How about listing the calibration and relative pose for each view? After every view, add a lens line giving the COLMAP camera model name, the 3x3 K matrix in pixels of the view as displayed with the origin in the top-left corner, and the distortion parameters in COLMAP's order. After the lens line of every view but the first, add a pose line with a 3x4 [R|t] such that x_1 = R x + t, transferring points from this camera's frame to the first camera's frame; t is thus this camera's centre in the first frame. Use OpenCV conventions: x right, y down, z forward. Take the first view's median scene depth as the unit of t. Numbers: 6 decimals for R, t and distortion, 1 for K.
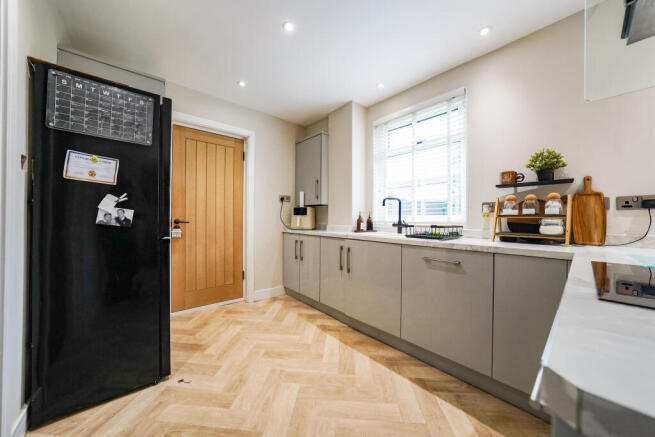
lens RADIAL K [[228.6, 0, 329.3], [0, 228.6, 218.0], [0, 0, 1]] dist [-0.022526, -0.000078]
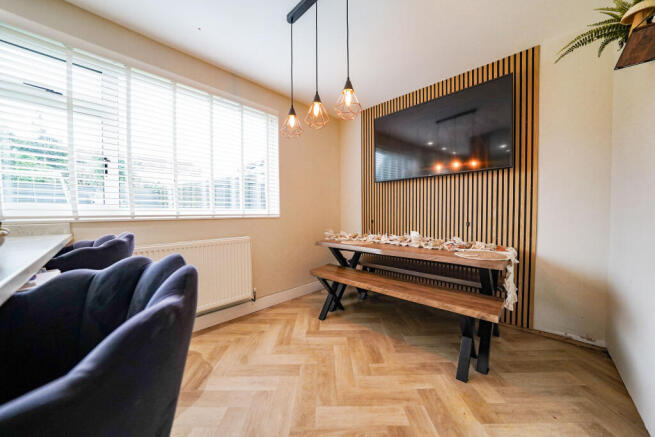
lens RADIAL K [[228.6, 0, 308.8], [0, 228.6, 228.9], [0, 0, 1]] dist [-0.022526, -0.000078]
pose [[-0.057747, -0.079900, 0.995129, -0.584055], [0.000372, 0.996790, 0.080055, -0.004464], [-0.998331, 0.004993, -0.057532, 0.681227]]
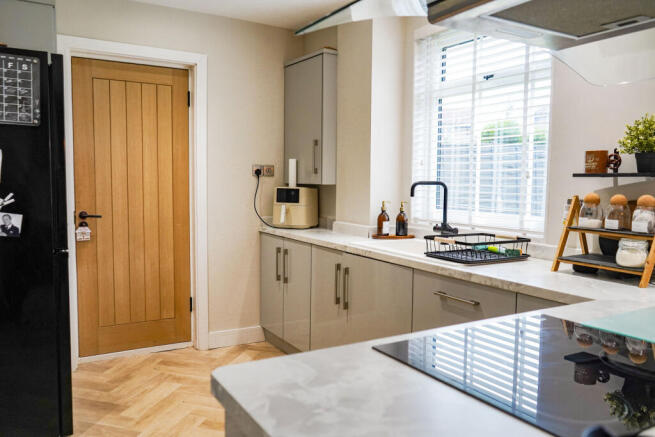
lens RADIAL K [[530.2, 0, 331.9], [0, 530.2, 219.3], [0, 0, 1]] dist [-0.001234, -0.002861]
pose [[0.983508, 0.020714, -0.179676, 0.279144], [-0.006554, 0.996850, 0.079045, -0.098555], [0.180747, -0.076564, 0.980545, -0.329154]]
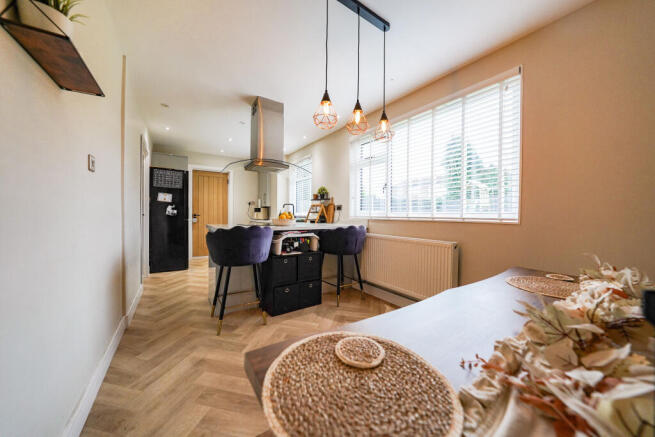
lens RADIAL K [[228.6, 0, 326.3], [0, 228.6, 219.7], [0, 0, 1]] dist [-0.022526, -0.000078]
pose [[0.991739, 0.005771, -0.128142, 0.890707], [-0.003000, 0.999758, 0.021802, 0.010154], [0.128236, -0.021237, 0.991516, -1.038291]]
